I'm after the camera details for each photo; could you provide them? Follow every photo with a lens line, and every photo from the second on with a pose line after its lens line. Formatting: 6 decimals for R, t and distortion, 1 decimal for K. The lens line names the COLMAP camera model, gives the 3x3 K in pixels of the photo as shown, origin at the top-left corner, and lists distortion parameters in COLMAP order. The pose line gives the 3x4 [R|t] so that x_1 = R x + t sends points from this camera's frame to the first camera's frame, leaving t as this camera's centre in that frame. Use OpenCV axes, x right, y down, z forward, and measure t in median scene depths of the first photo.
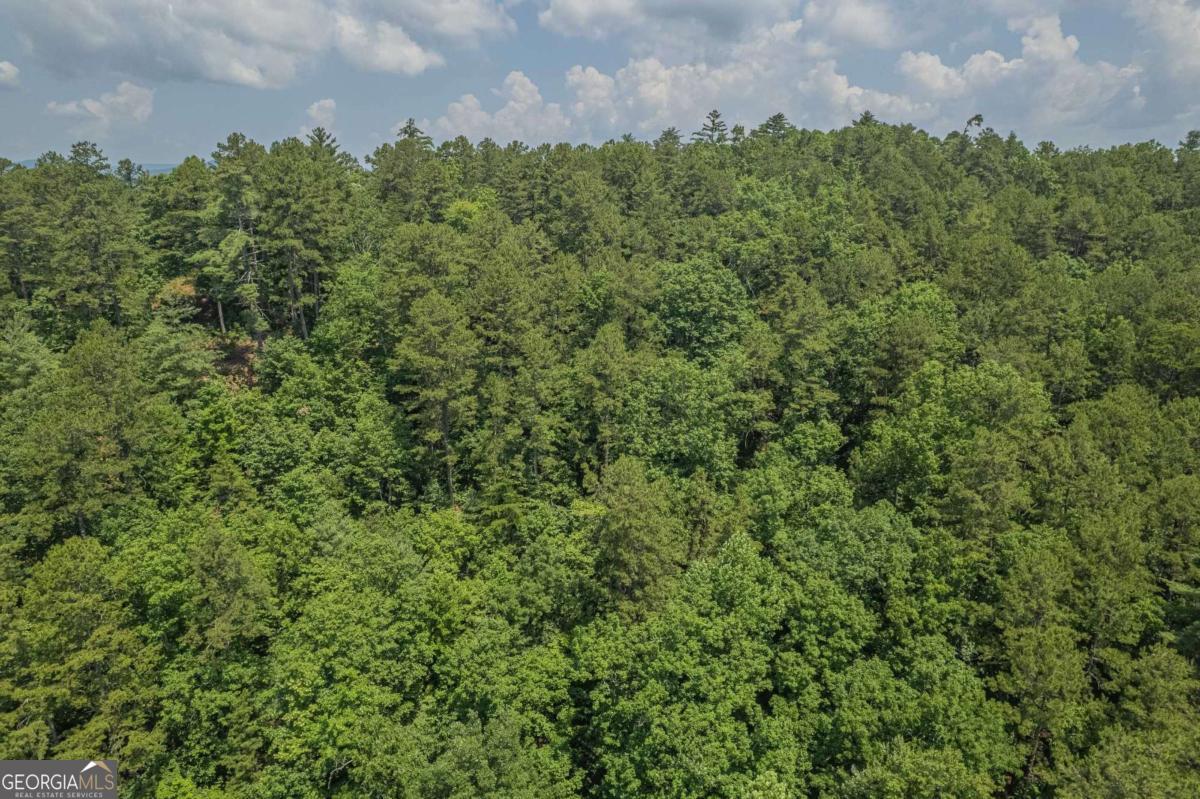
lens RADIAL K [[772.7, 0, 601.0], [0, 772.7, 389.7], [0, 0, 1]] dist [-0.073103, 0.065485]
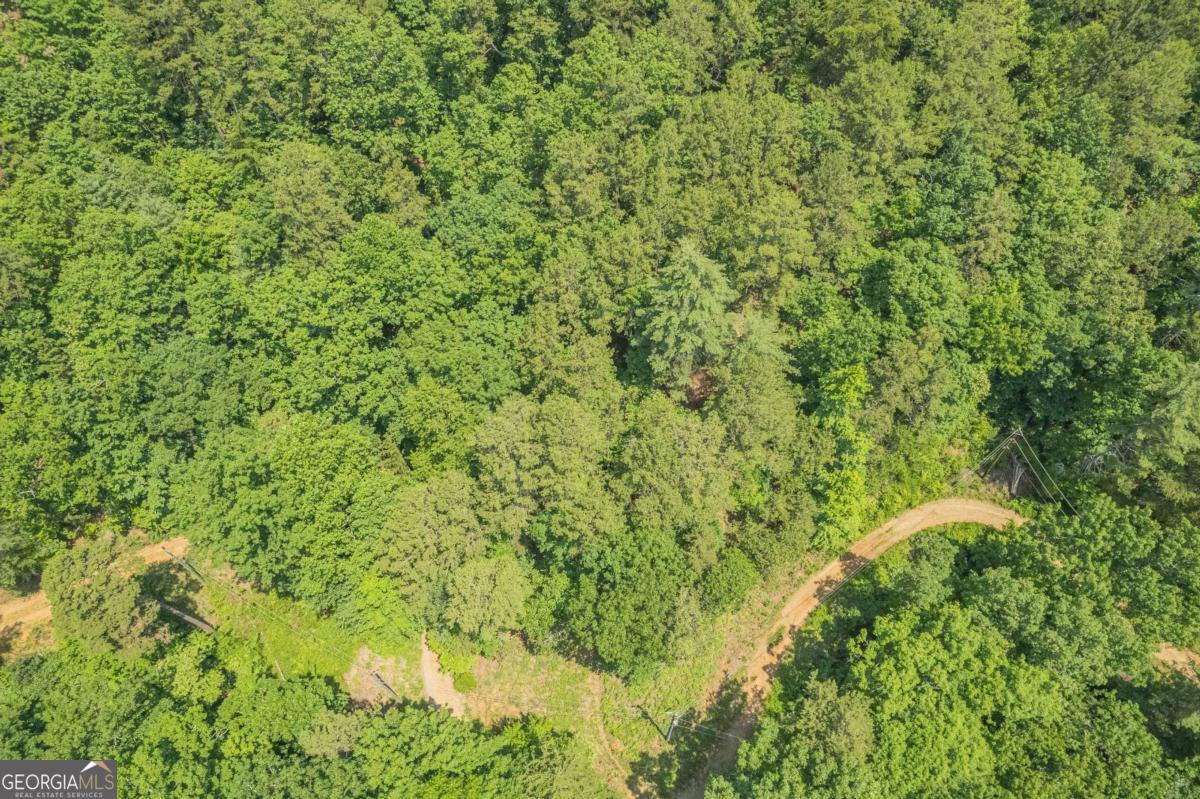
lens RADIAL K [[768.0, 0, 604.3], [0, 768.0, 394.2], [0, 0, 1]] dist [-0.067364, 0.058639]
pose [[0.999953, 0.007814, 0.005744, 0.435815], [-0.009683, 0.771384, 0.636296, -0.313227], [0.000541, -0.636322, 0.771423, -0.153134]]
